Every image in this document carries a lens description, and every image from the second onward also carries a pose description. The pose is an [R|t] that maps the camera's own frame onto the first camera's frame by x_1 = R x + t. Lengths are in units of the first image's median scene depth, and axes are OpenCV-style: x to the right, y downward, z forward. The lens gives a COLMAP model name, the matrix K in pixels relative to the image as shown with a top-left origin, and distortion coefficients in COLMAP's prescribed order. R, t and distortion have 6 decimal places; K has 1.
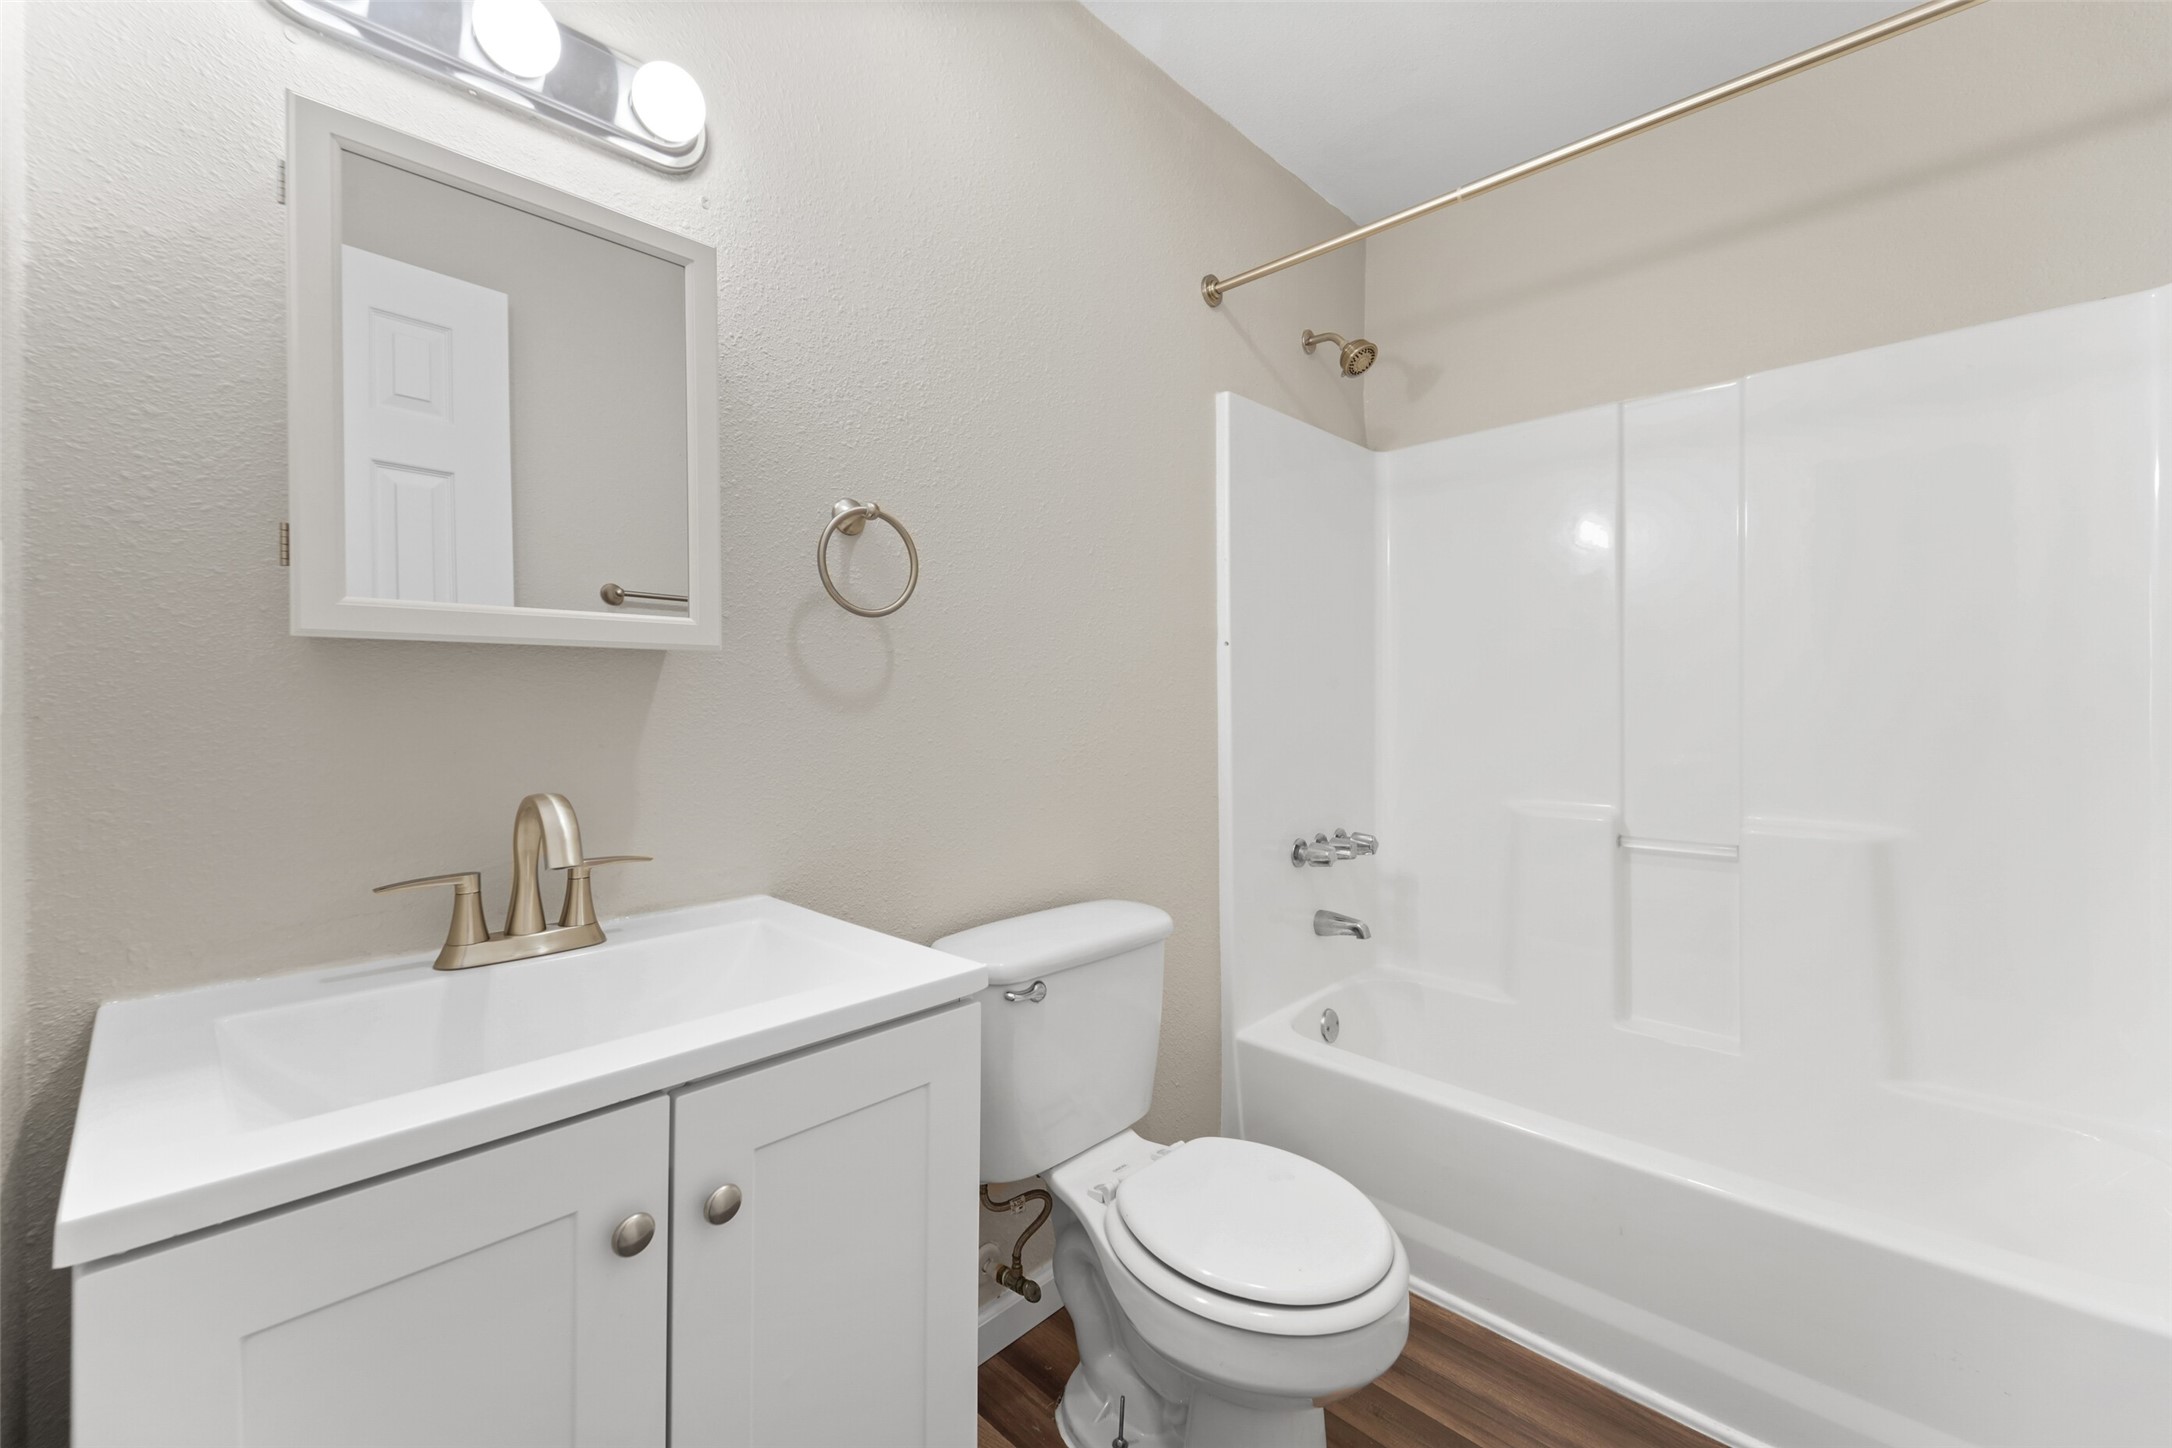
lens RADIAL K [[876.9, 0, 1086.0], [0, 876.9, 724.0], [0, 0, 1]] dist [0.000468, -0.011580]
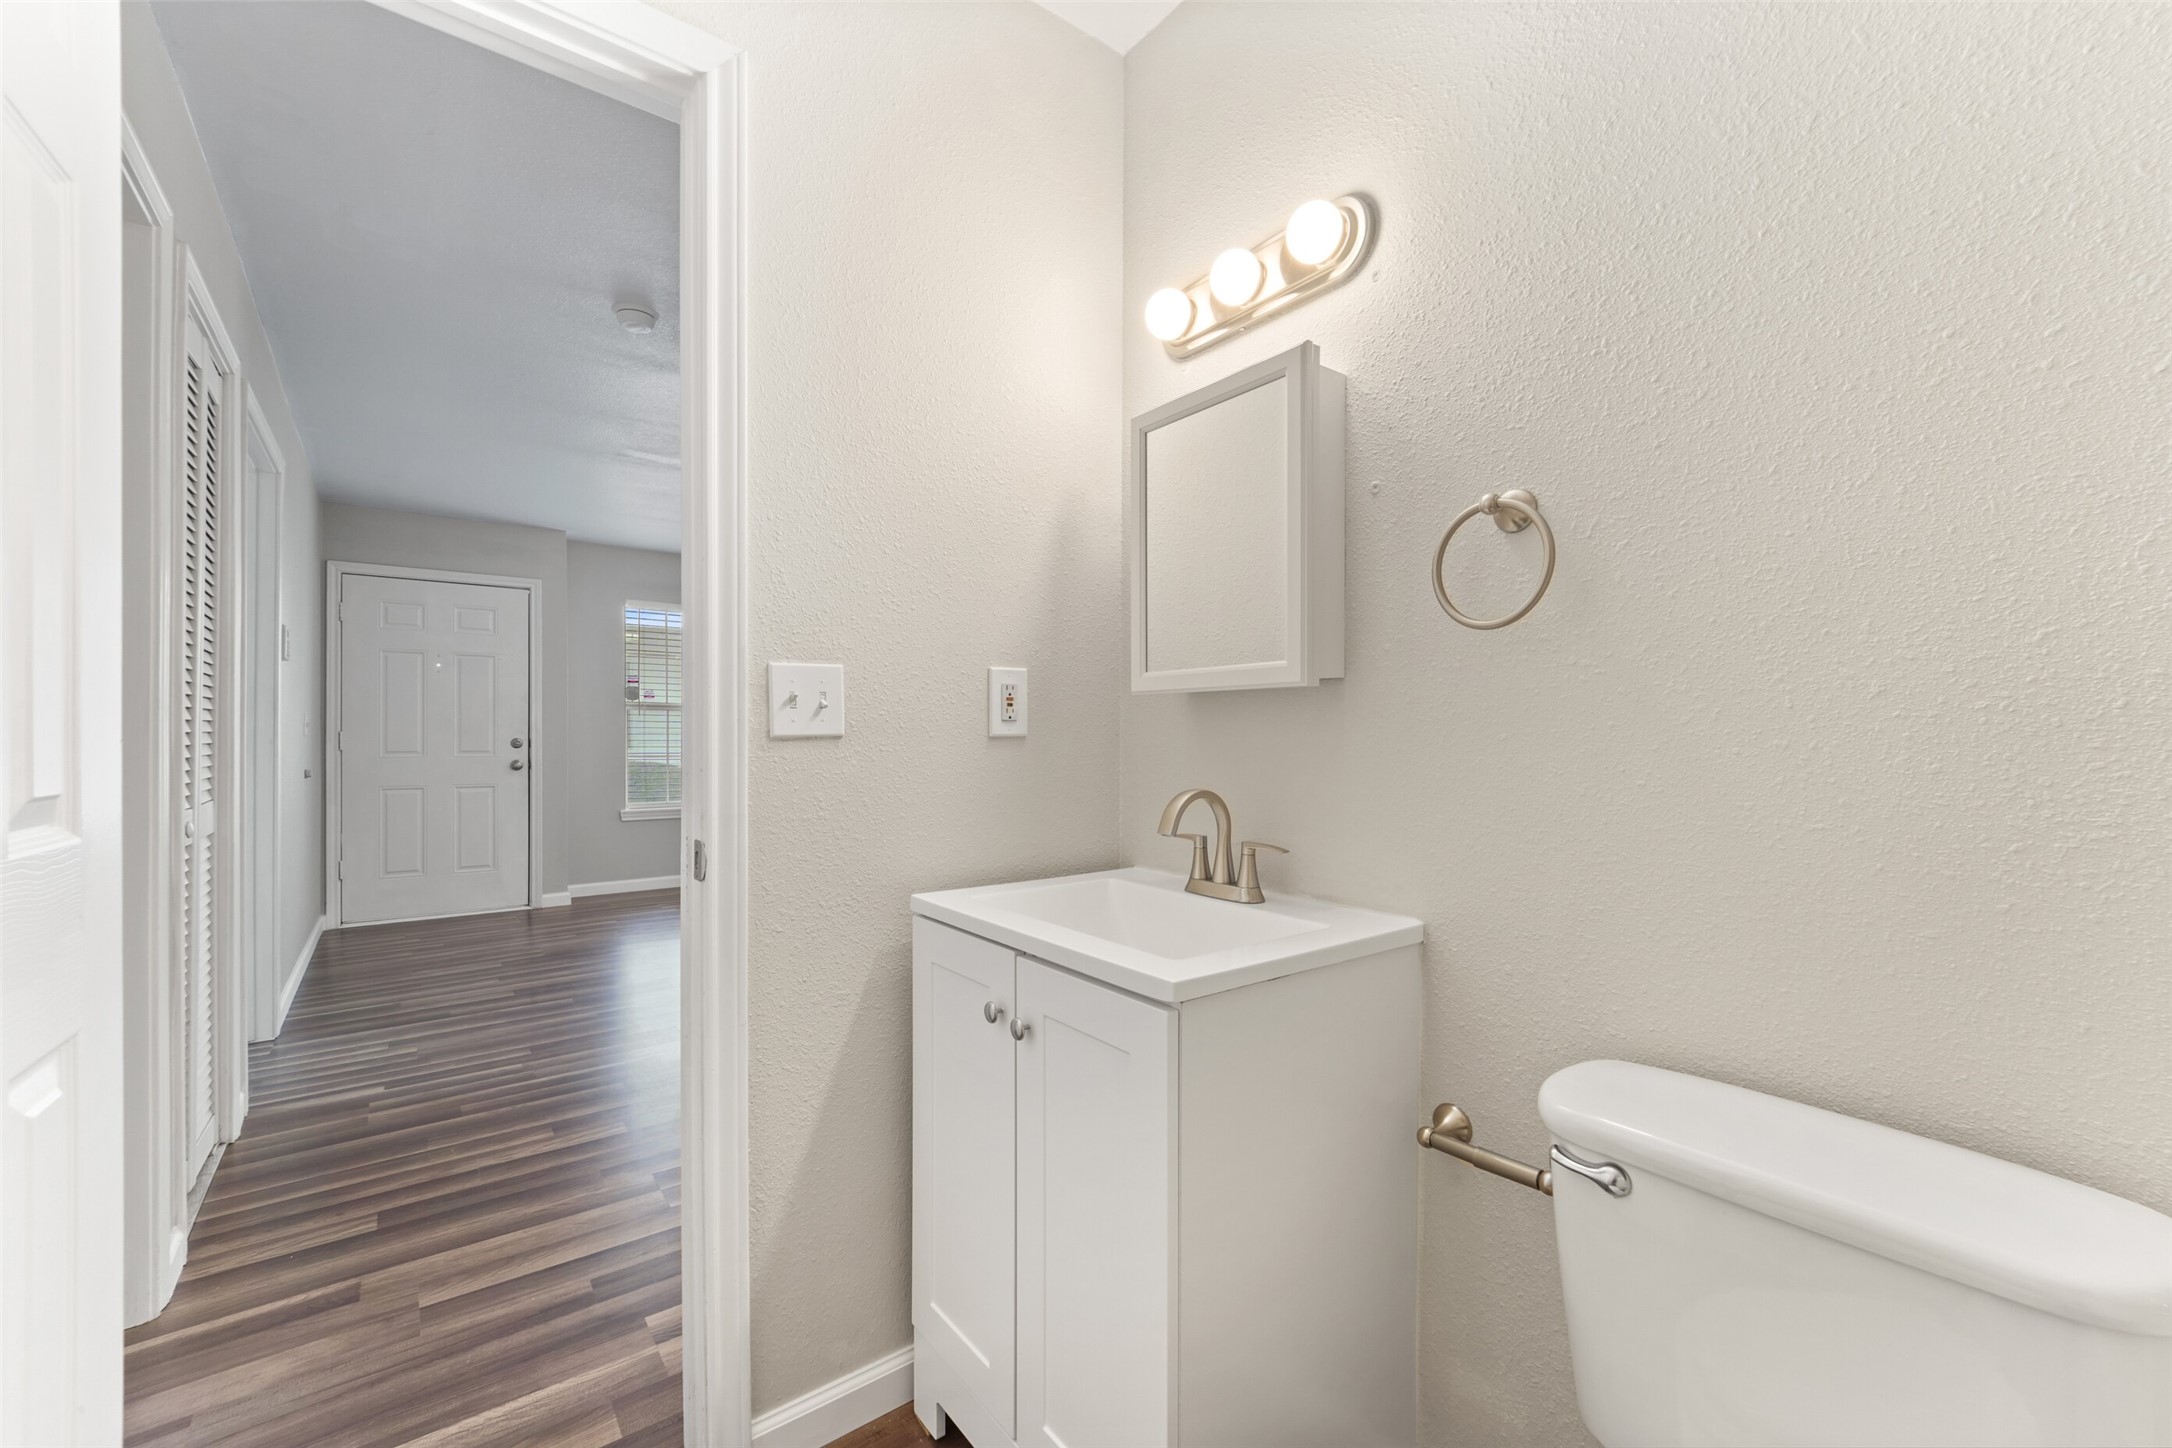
lens RADIAL K [[876.9, 0, 1086.0], [0, 876.9, 724.0], [0, 0, 1]] dist [0.000468, -0.011580]
pose [[-0.148590, 0.009060, -0.988857, 0.805223], [-0.014870, 0.999825, 0.011394, -0.040406], [0.988787, 0.016397, -0.148429, 0.904763]]
